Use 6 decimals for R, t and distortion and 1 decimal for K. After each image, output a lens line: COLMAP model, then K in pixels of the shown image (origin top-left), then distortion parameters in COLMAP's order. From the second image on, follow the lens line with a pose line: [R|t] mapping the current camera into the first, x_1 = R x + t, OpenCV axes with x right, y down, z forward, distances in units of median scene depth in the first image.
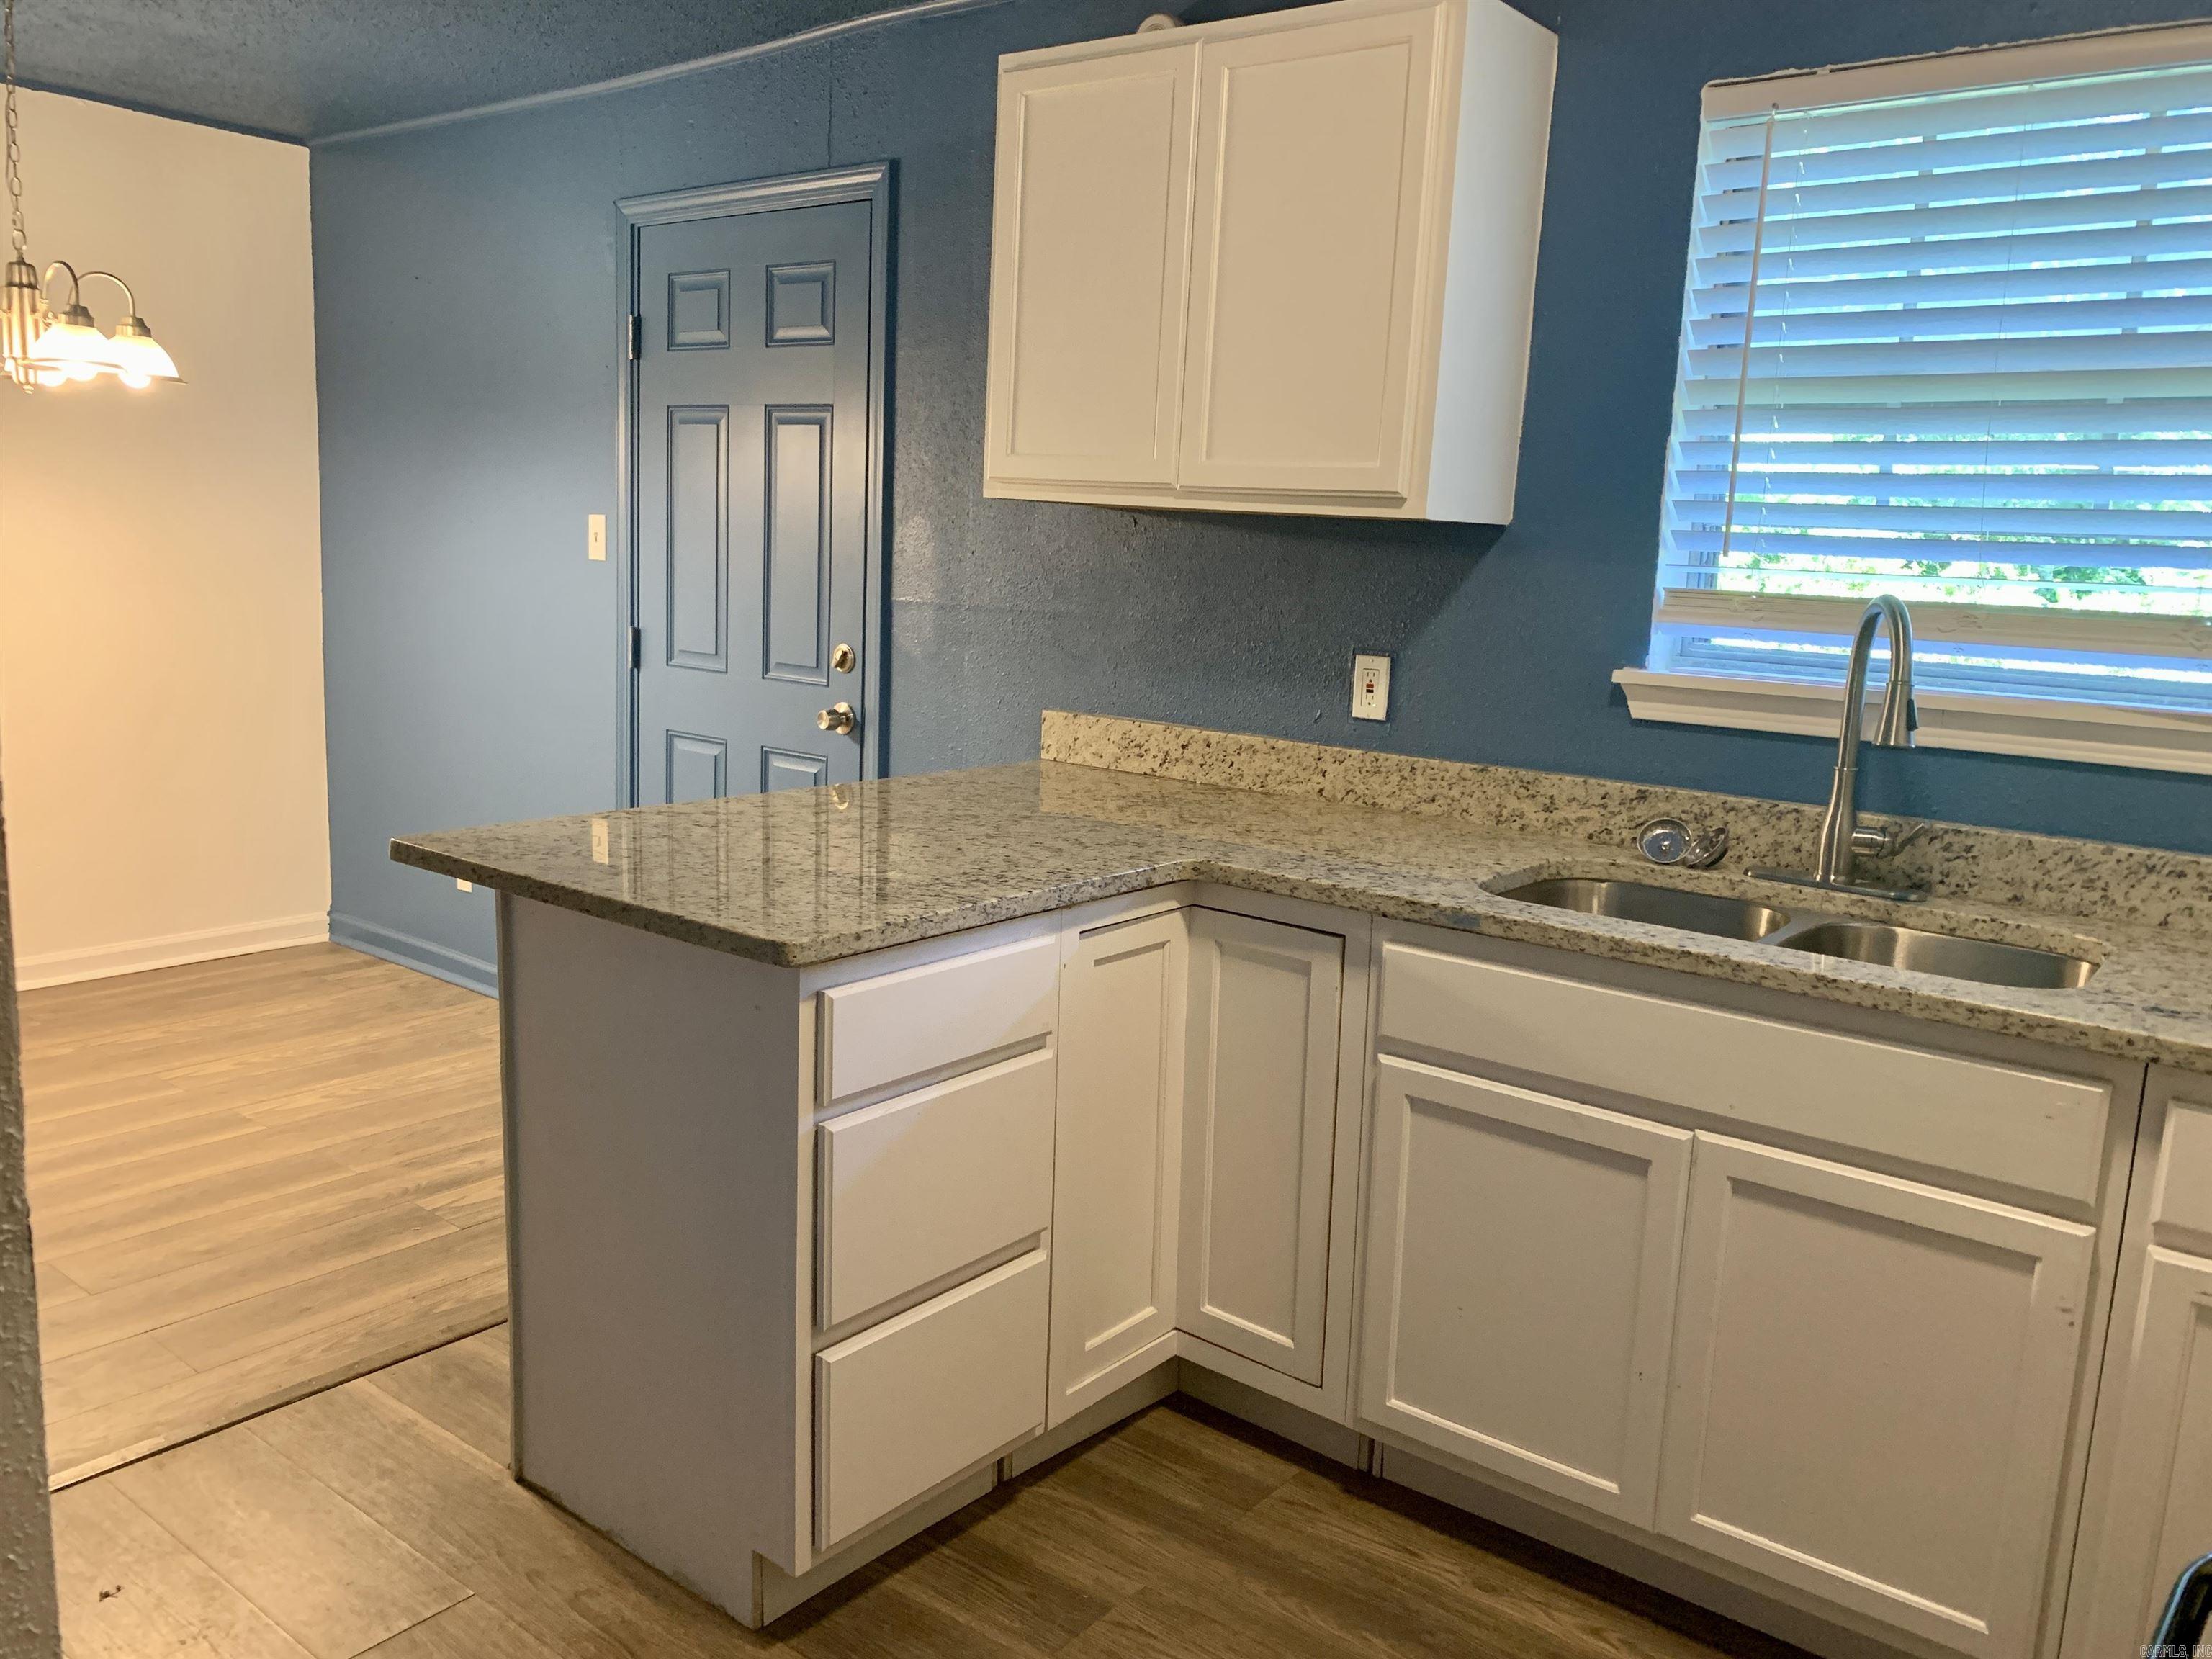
lens RADIAL K [[1677.0, 0, 1106.0], [0, 1677.0, 829.5], [0, 0, 1]] dist [0.087356, -0.170937]
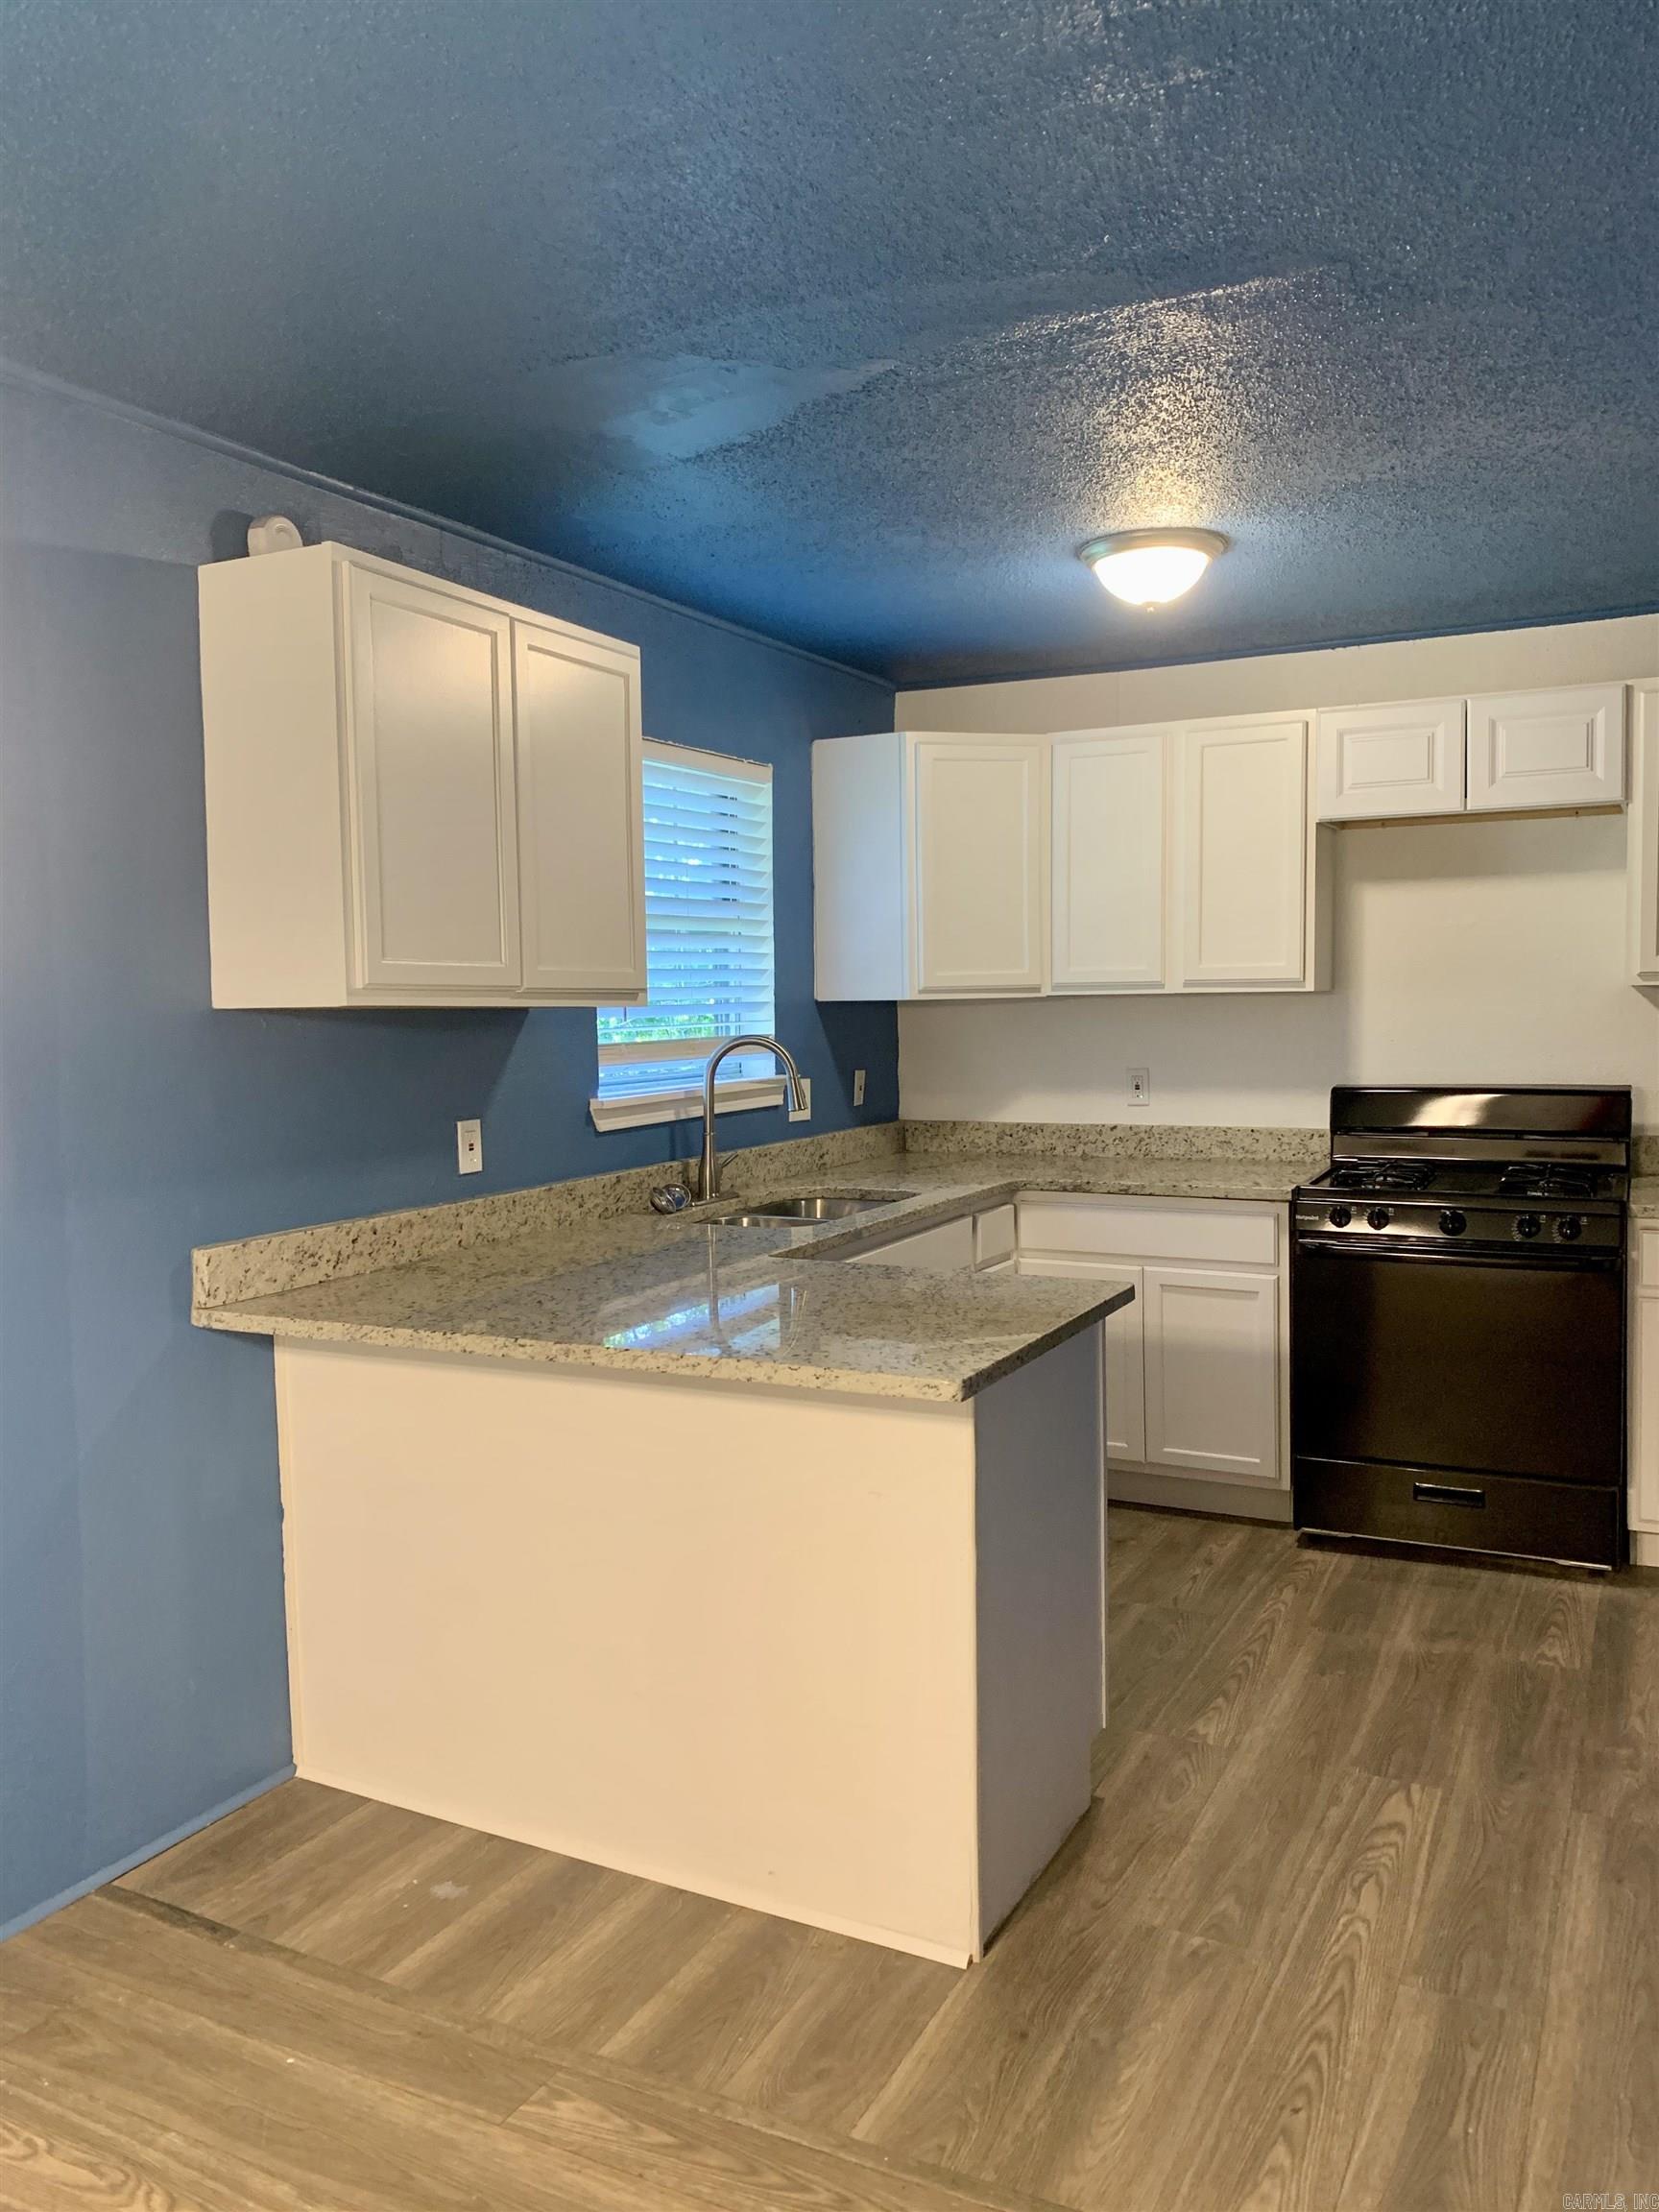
lens RADIAL K [[1707.1, 0, 813.0], [0, 1707.1, 1095.7], [0, 0, 1]] dist [0.051563, -0.049318]
pose [[-0.185475, -0.101067, 0.977438, -1.037333], [0.181974, 0.973959, 0.135238, -0.232240], [-0.965652, 0.202951, -0.162253, 0.928963]]
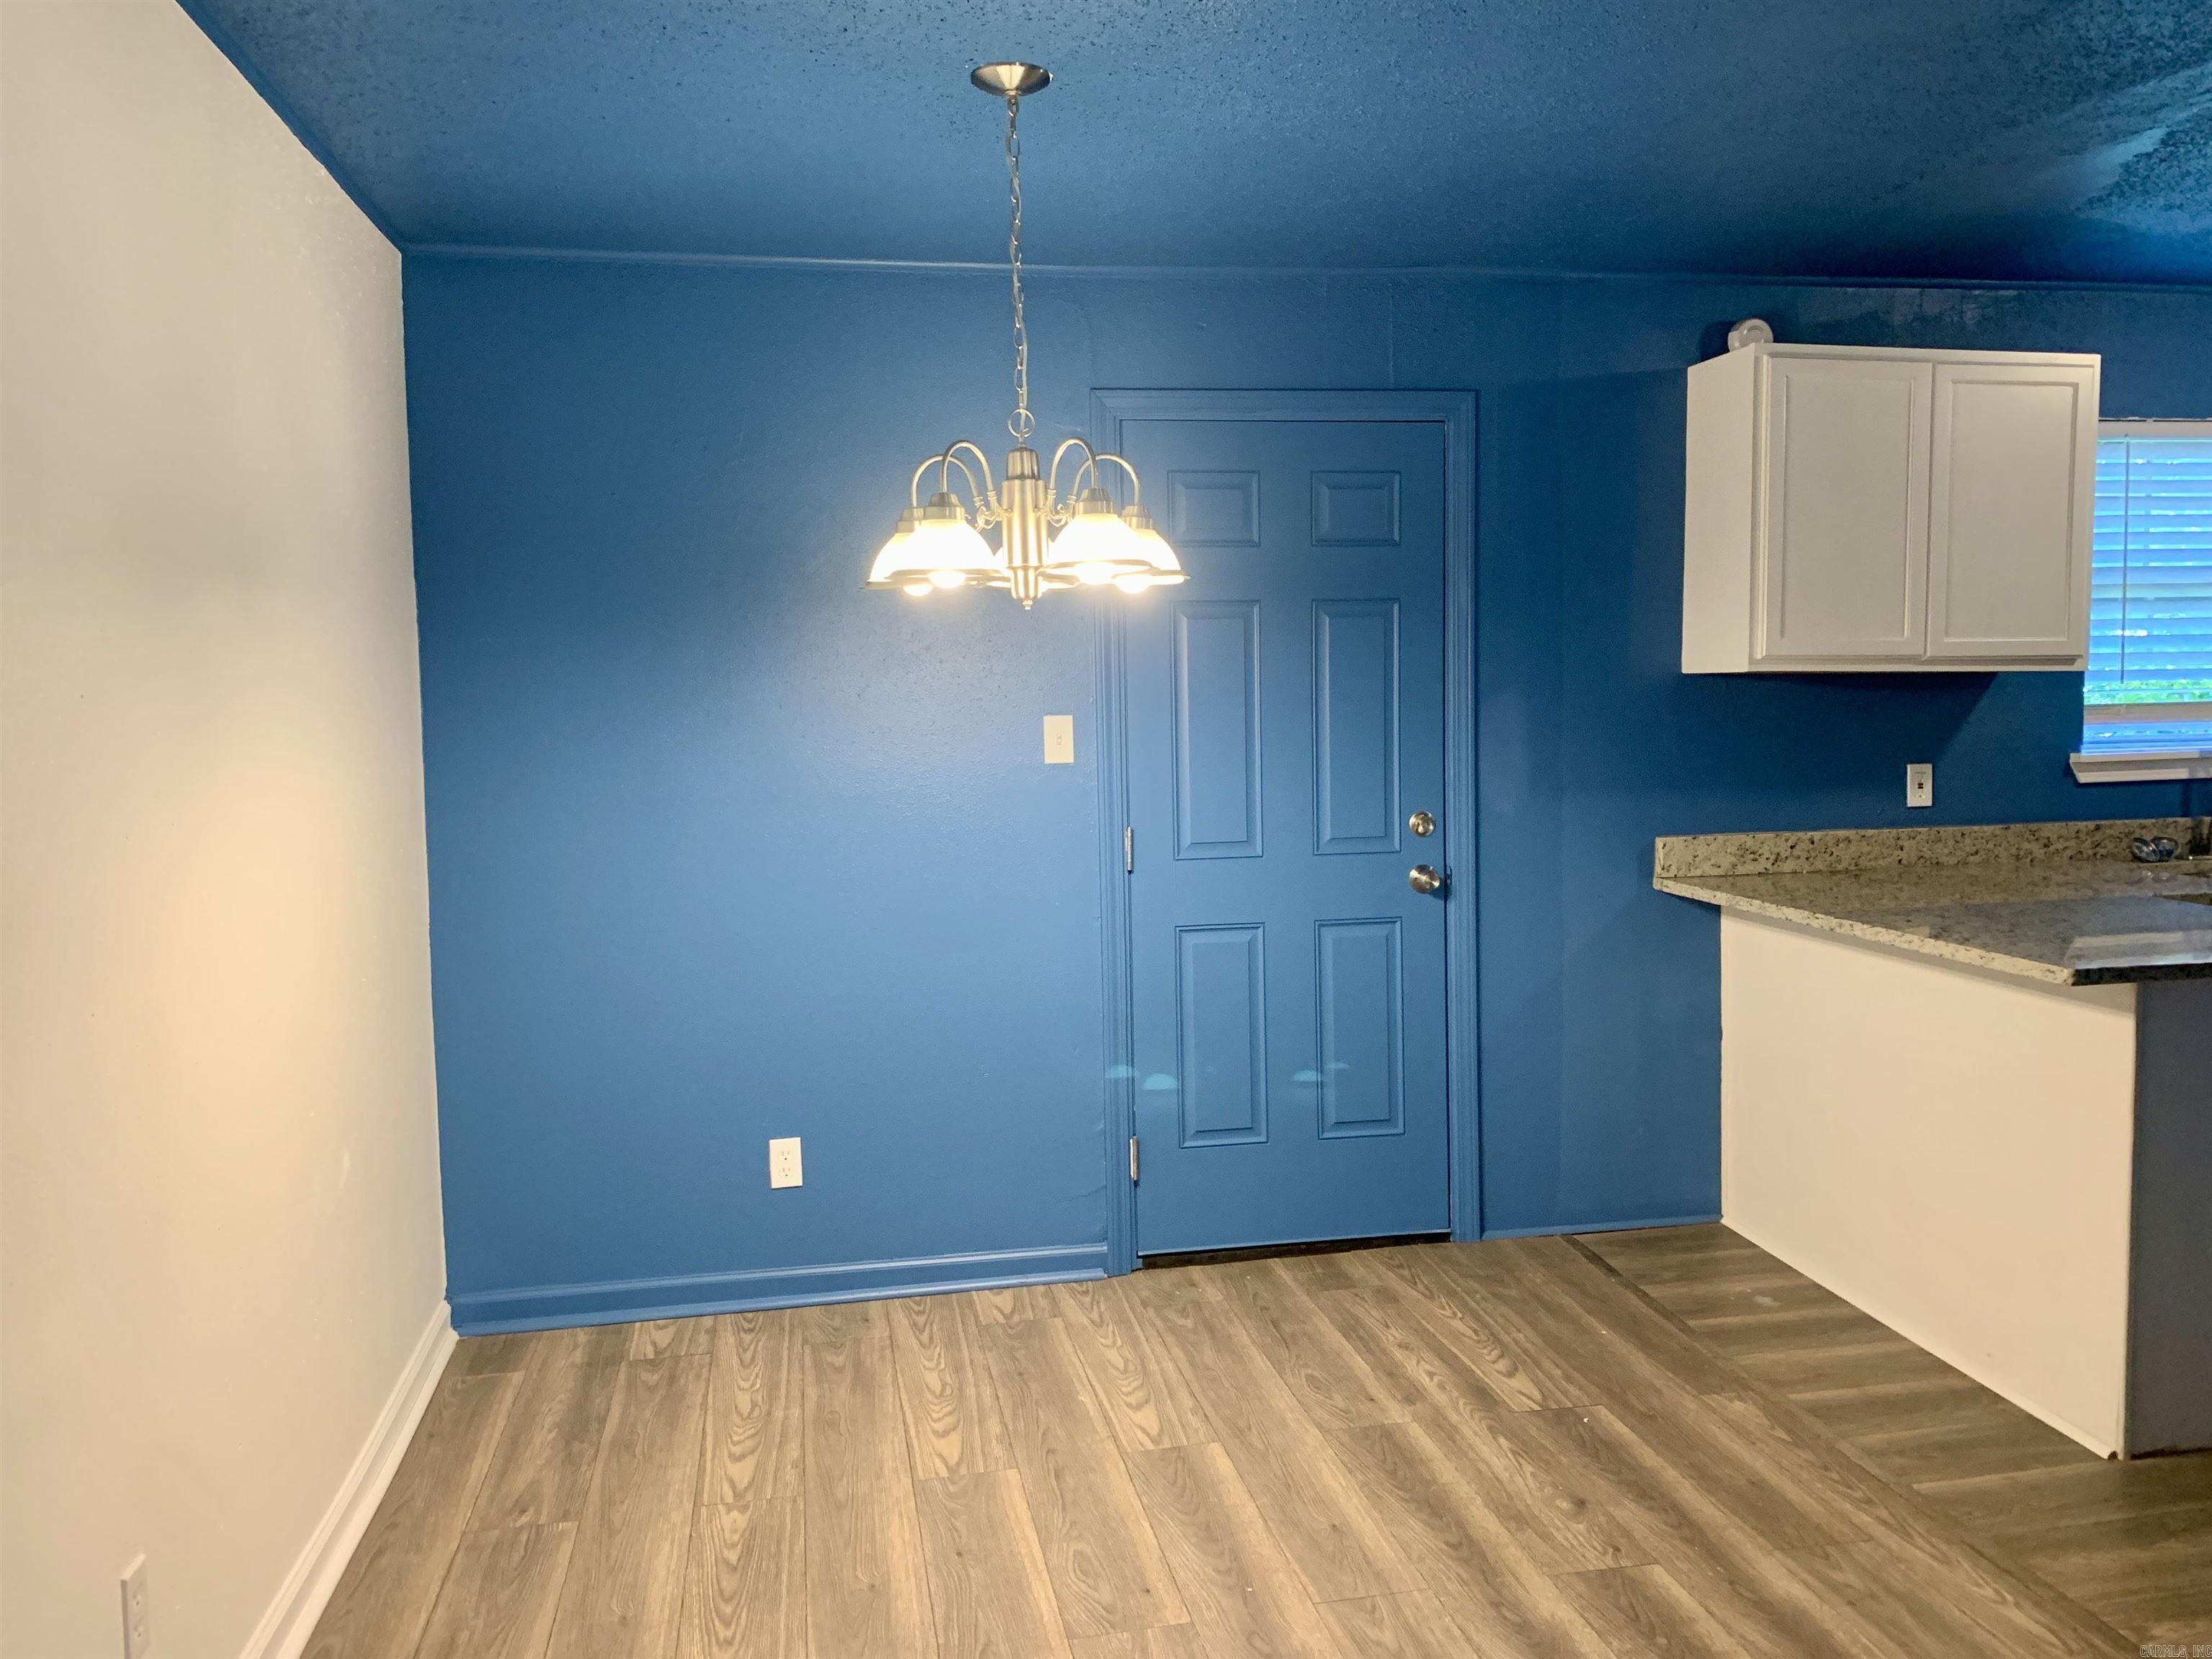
lens RADIAL K [[1729.3, 0, 1114.2], [0, 1729.3, 808.5], [0, 0, 1]] dist [-0.056308, 0.099132]
pose [[0.654738, -0.110467, 0.747740, -1.385001], [0.175571, 0.984432, -0.008300, -0.170490], [-0.735182, 0.136716, 0.663940, 0.511657]]
